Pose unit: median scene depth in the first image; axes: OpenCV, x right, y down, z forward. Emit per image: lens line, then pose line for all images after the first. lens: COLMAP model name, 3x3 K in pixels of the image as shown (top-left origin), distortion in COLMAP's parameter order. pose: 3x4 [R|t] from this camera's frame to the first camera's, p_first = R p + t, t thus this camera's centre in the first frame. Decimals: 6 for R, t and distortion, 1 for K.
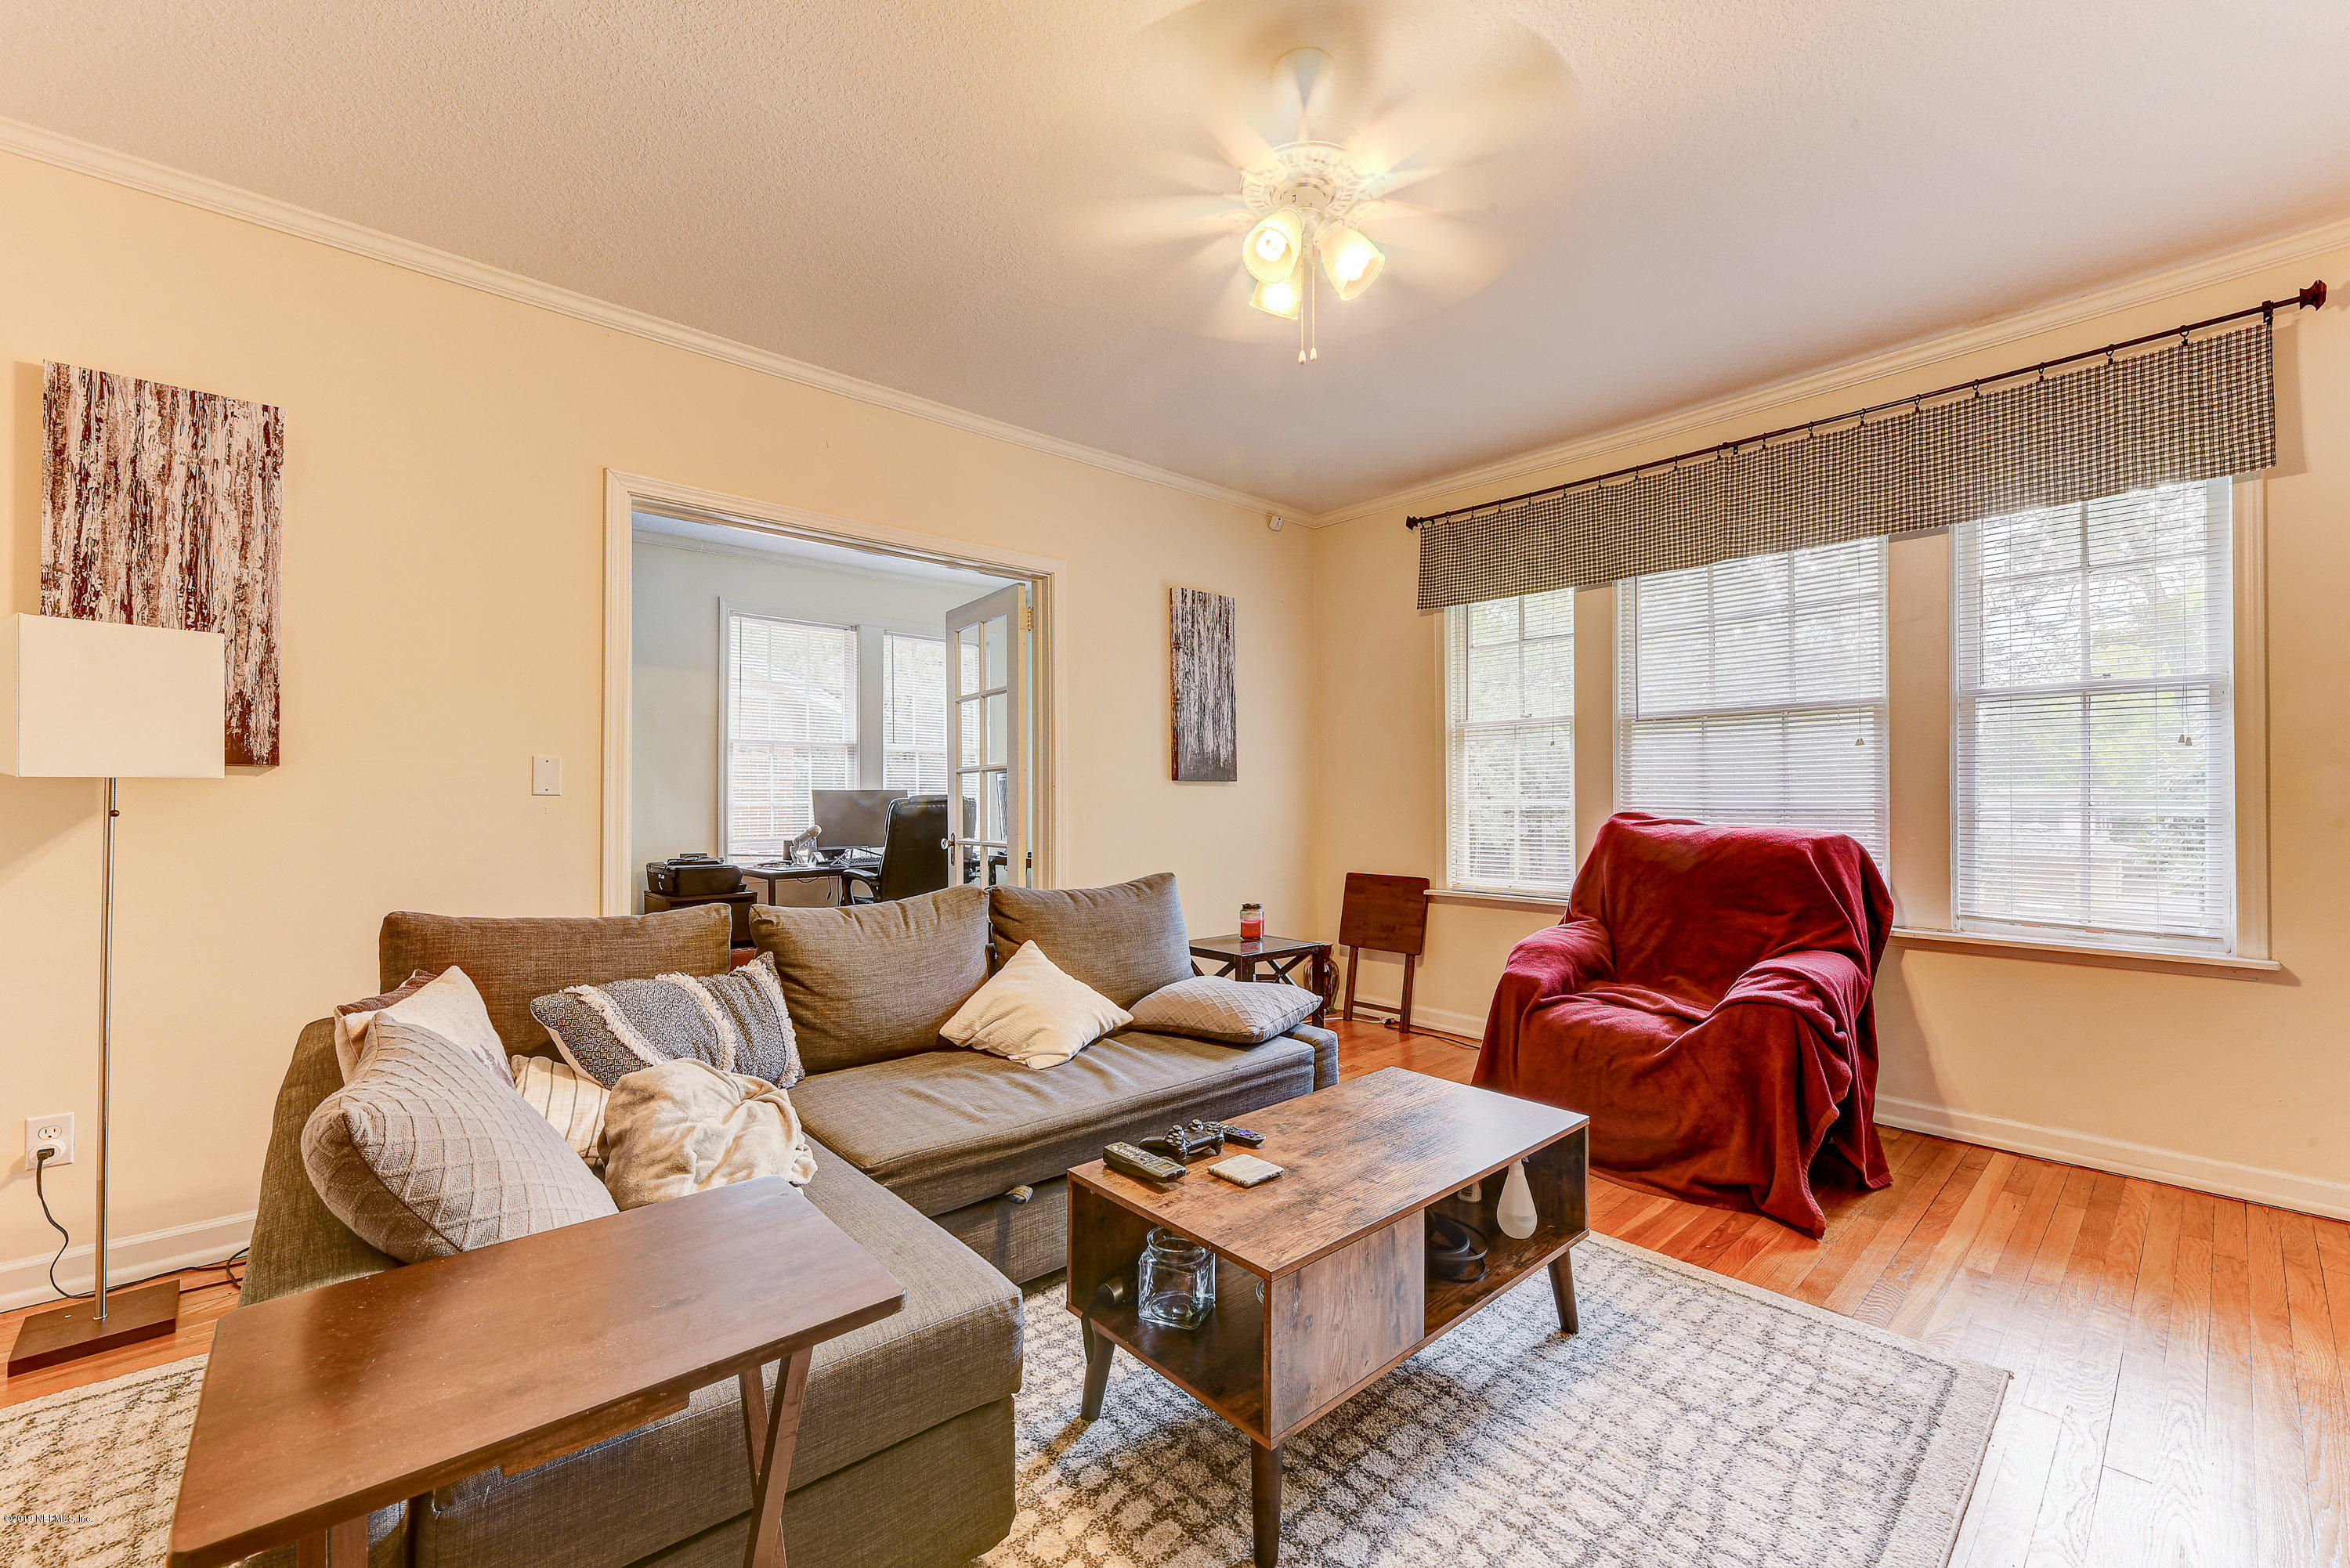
lens RADIAL K [[935.5, 0, 1178.8], [0, 935.5, 792.7], [0, 0, 1]] dist [0.011084, -0.002628]
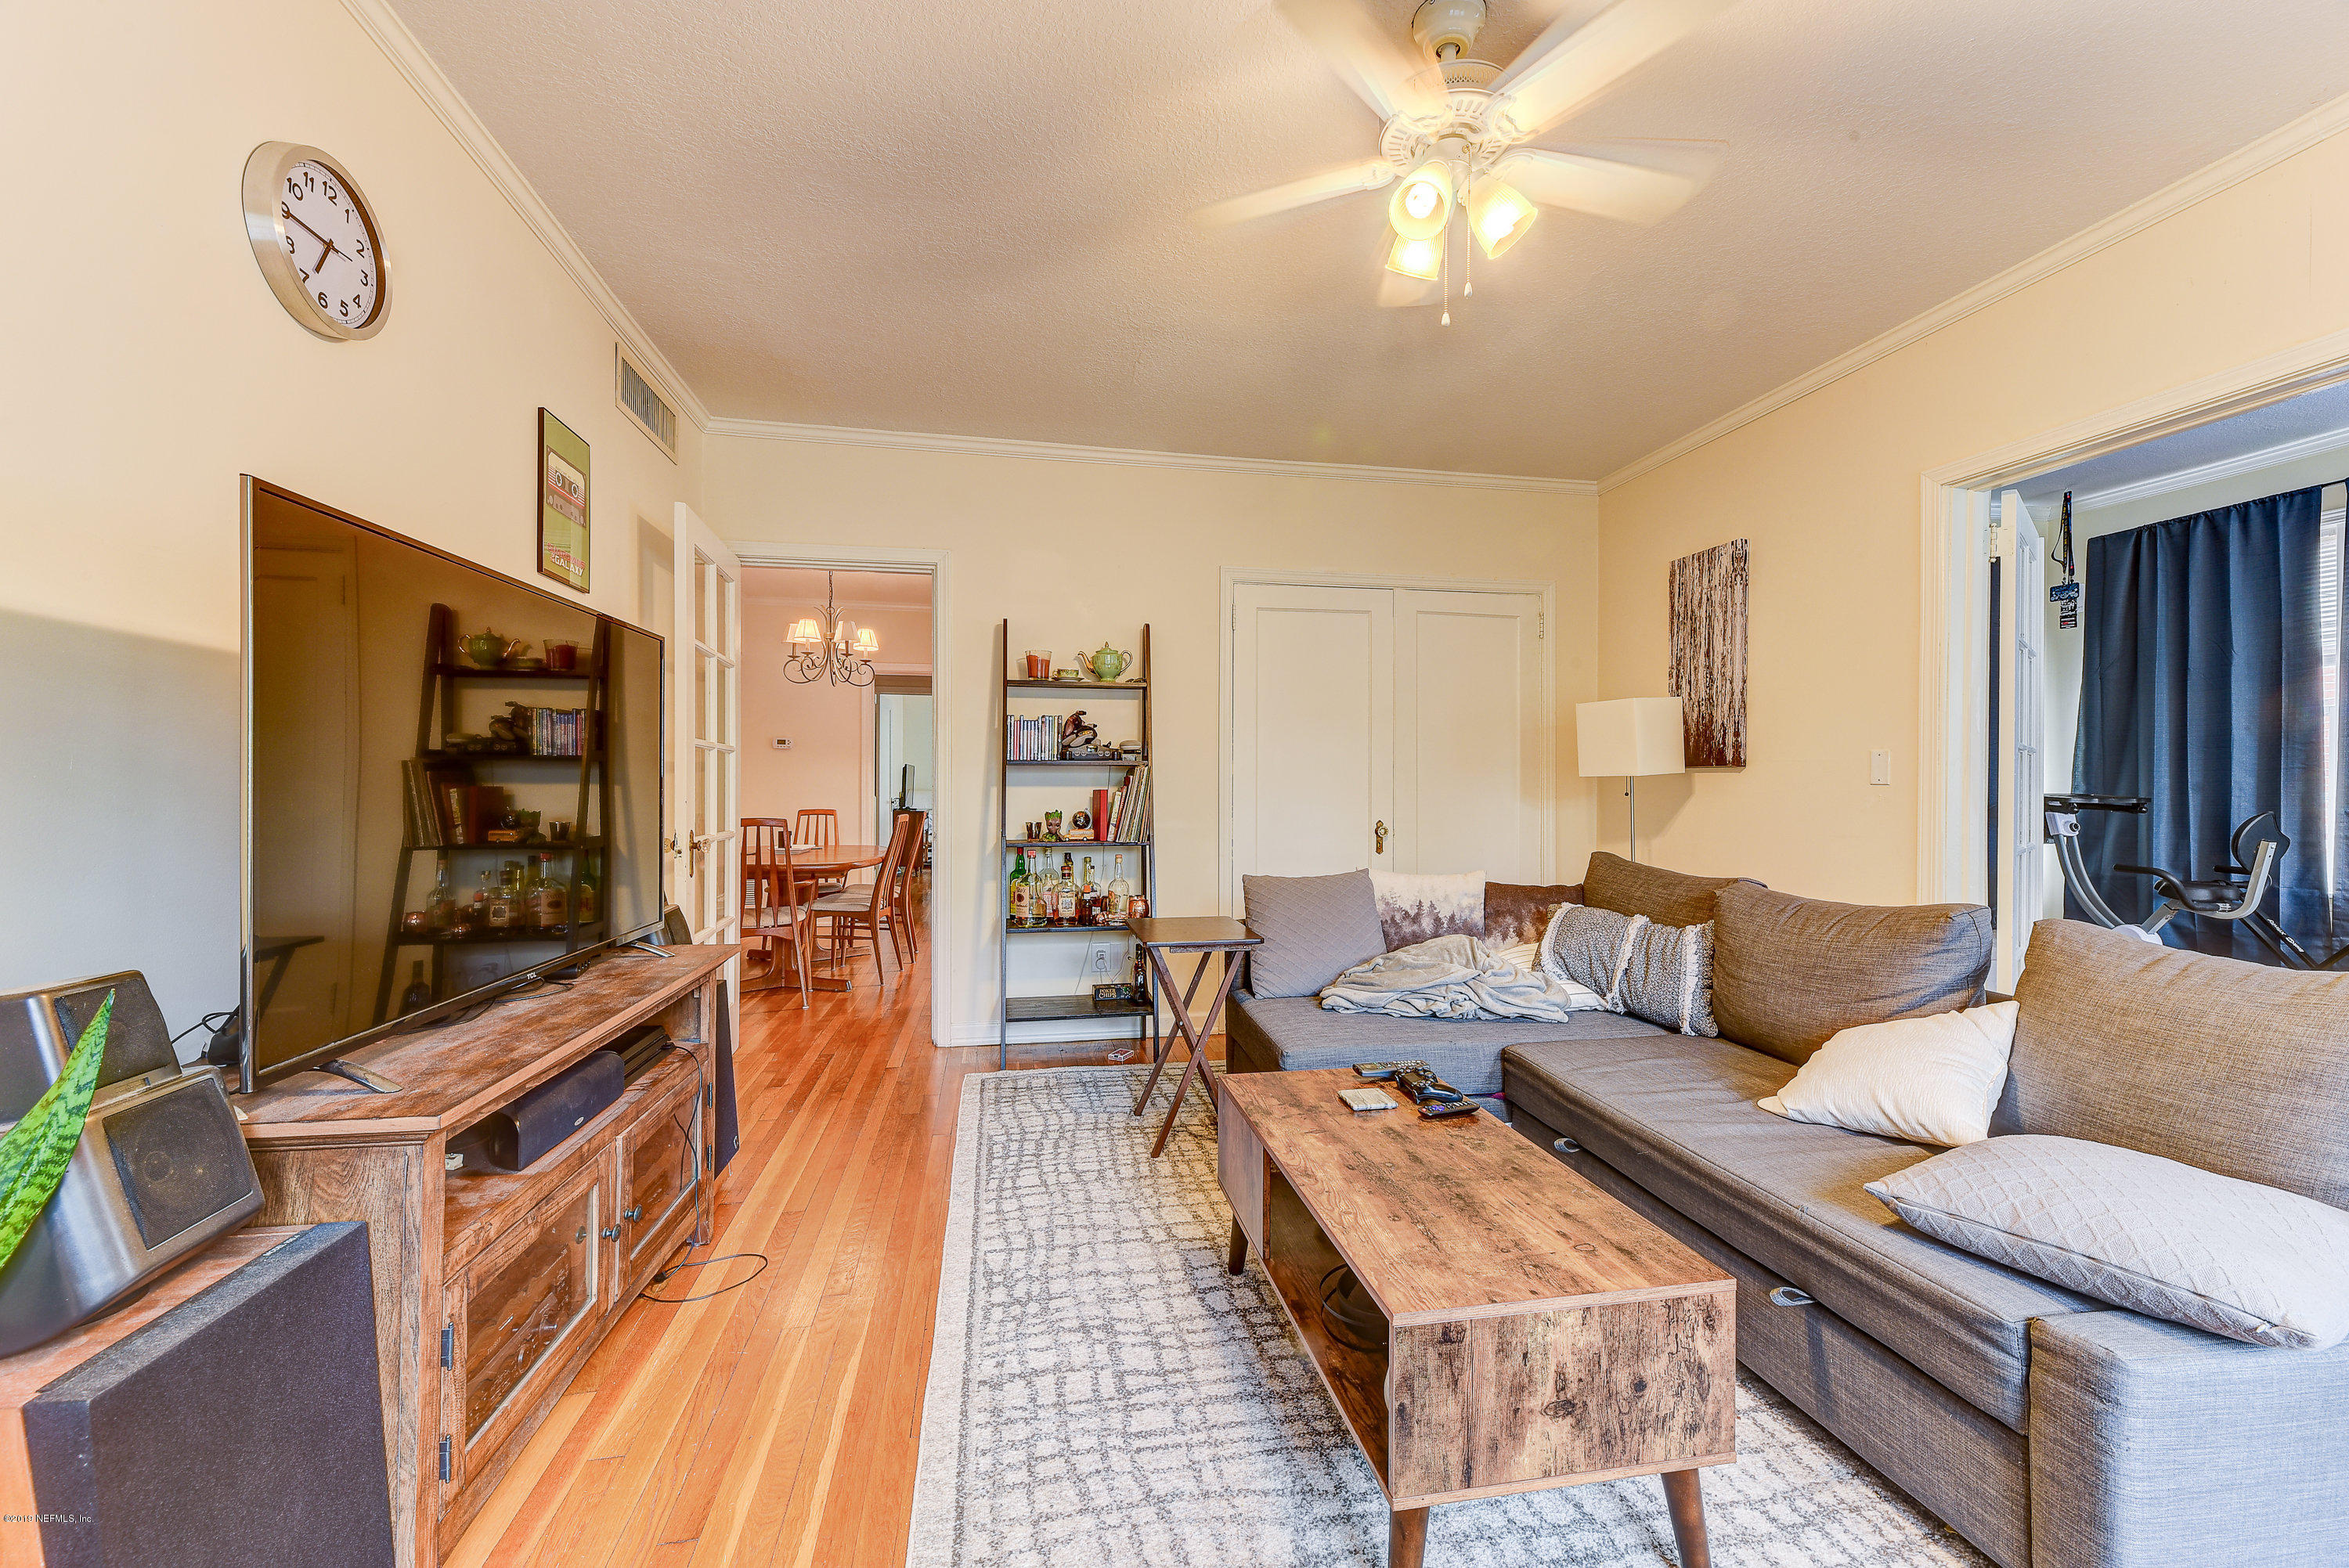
lens RADIAL K [[935.0, 0, 1177.2], [0, 935.0, 784.9], [0, 0, 1]] dist [0.011084, -0.002628]
pose [[-0.521928, -0.003732, -0.852981, 0.950382], [0.000454, 0.999989, -0.004653, 0.010008], [0.852989, -0.002815, -0.521920, 1.114631]]
